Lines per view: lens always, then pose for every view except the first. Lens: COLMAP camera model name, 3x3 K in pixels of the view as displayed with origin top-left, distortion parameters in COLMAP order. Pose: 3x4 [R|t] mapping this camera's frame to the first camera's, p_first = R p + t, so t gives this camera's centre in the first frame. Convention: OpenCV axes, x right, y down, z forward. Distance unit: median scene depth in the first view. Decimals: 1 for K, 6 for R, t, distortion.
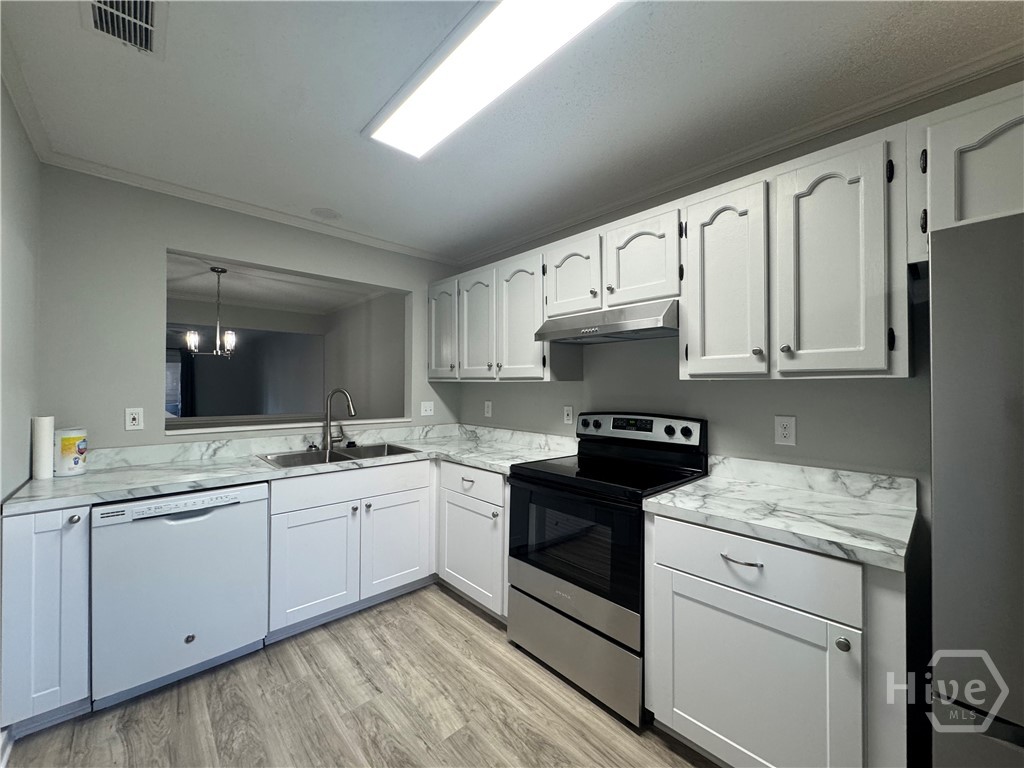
lens RADIAL K [[407.1, 0, 514.3], [0, 407.1, 381.0], [0, 0, 1]] dist [0.001059, 0.000022]
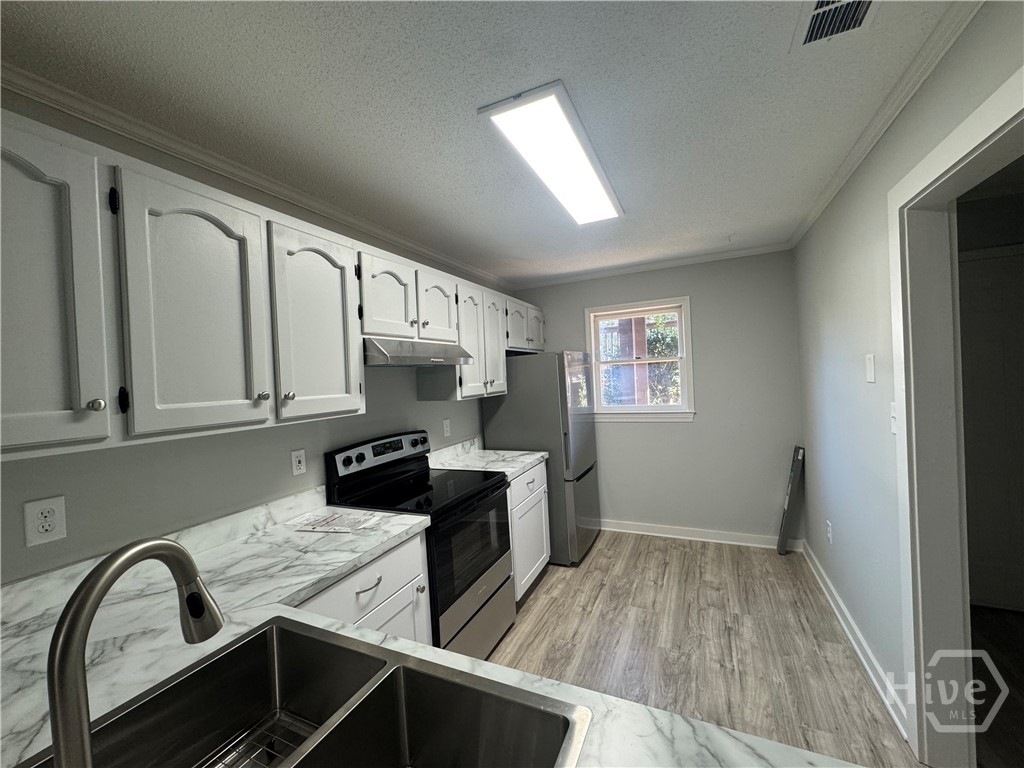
lens RADIAL K [[407.1, 0, 514.3], [0, 407.1, 381.0], [0, 0, 1]] dist [0.001059, 0.000022]
pose [[-0.379921, 0.004469, 0.925008, -0.783483], [0.035530, 0.999321, 0.009765, -0.061731], [-0.924336, 0.036575, -0.379822, 1.055082]]
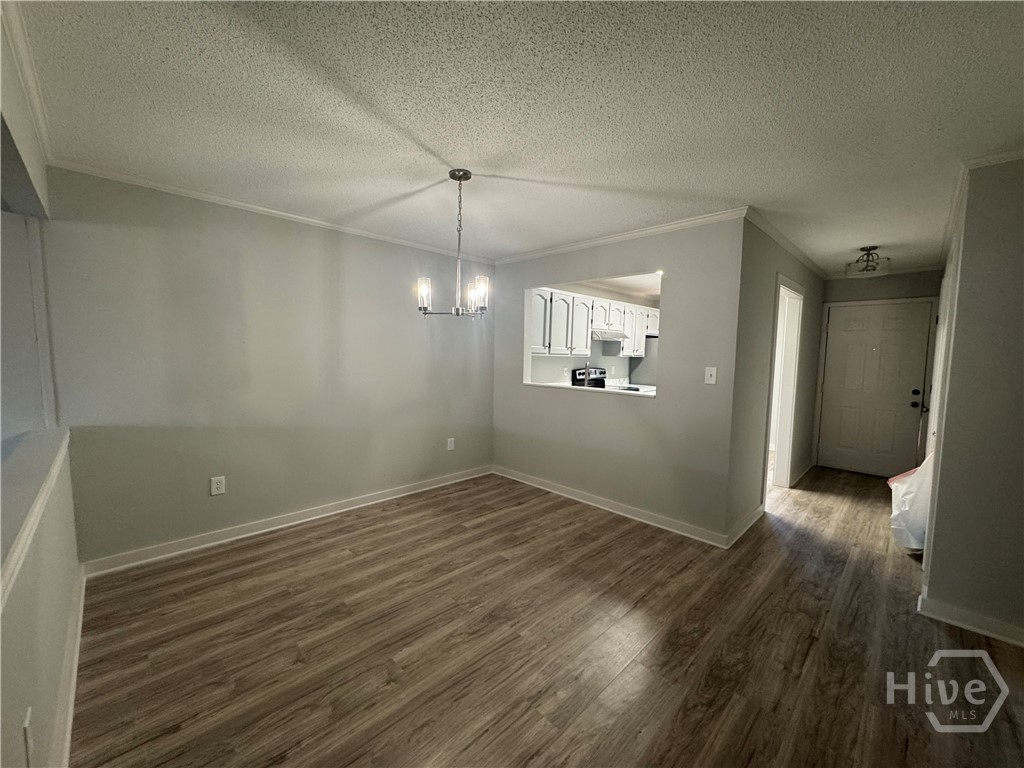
lens RADIAL K [[407.1, 0, 514.3], [0, 407.1, 381.0], [0, 0, 1]] dist [0.001059, 0.000022]
pose [[-0.038562, -0.080290, 0.996025, -2.266059], [-0.038578, 0.996143, 0.078806, -0.027744], [-0.998511, -0.035386, -0.041511, 1.556699]]
